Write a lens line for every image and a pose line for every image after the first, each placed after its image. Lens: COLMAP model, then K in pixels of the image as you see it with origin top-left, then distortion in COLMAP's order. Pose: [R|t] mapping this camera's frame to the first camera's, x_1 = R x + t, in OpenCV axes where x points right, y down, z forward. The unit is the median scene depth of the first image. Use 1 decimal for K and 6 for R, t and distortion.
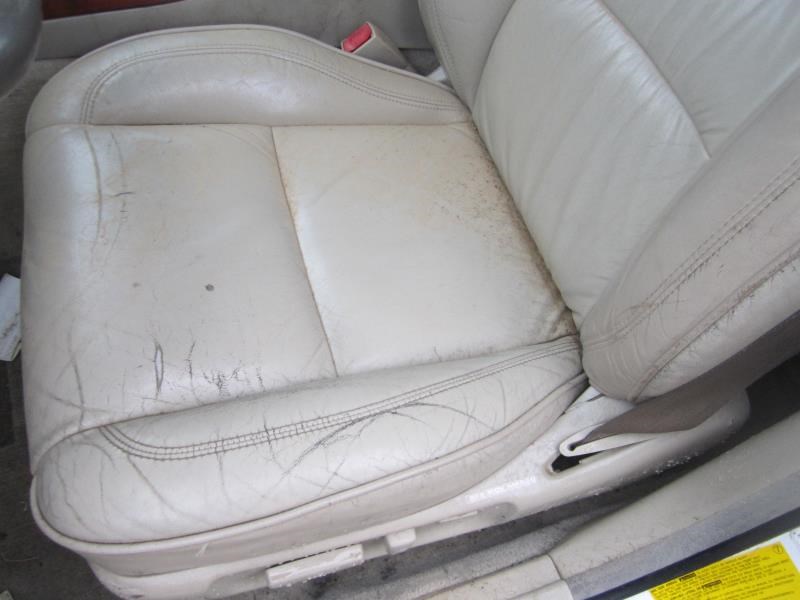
lens RADIAL K [[669.7, 0, 400.0], [0, 669.7, 300.0], [0, 0, 1]] dist [-0.038815, -0.003816]
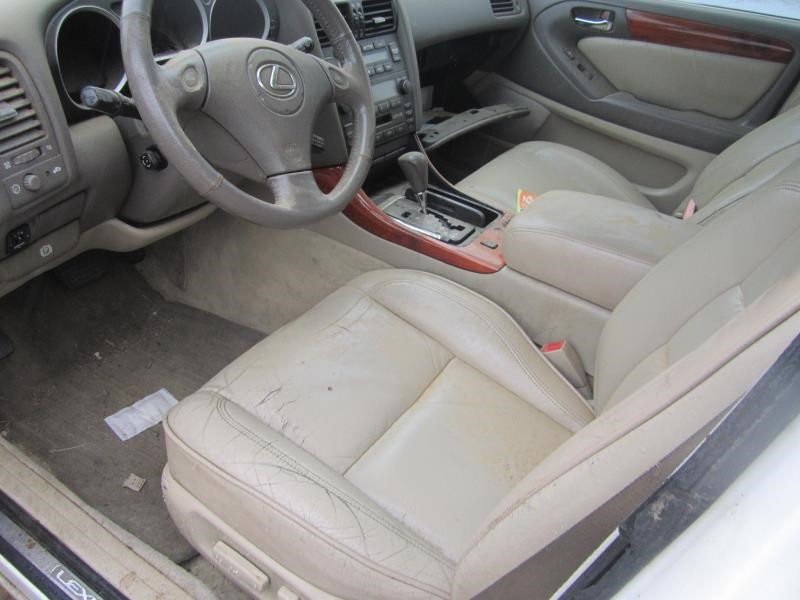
lens RADIAL K [[669.7, 0, 400.0], [0, 669.7, 300.0], [0, 0, 1]] dist [-0.038815, -0.003816]
pose [[0.656990, 0.433077, -0.617097, 0.802692], [-0.671970, 0.707488, -0.218897, 0.076721], [0.341790, 0.558484, 0.755828, -0.317205]]
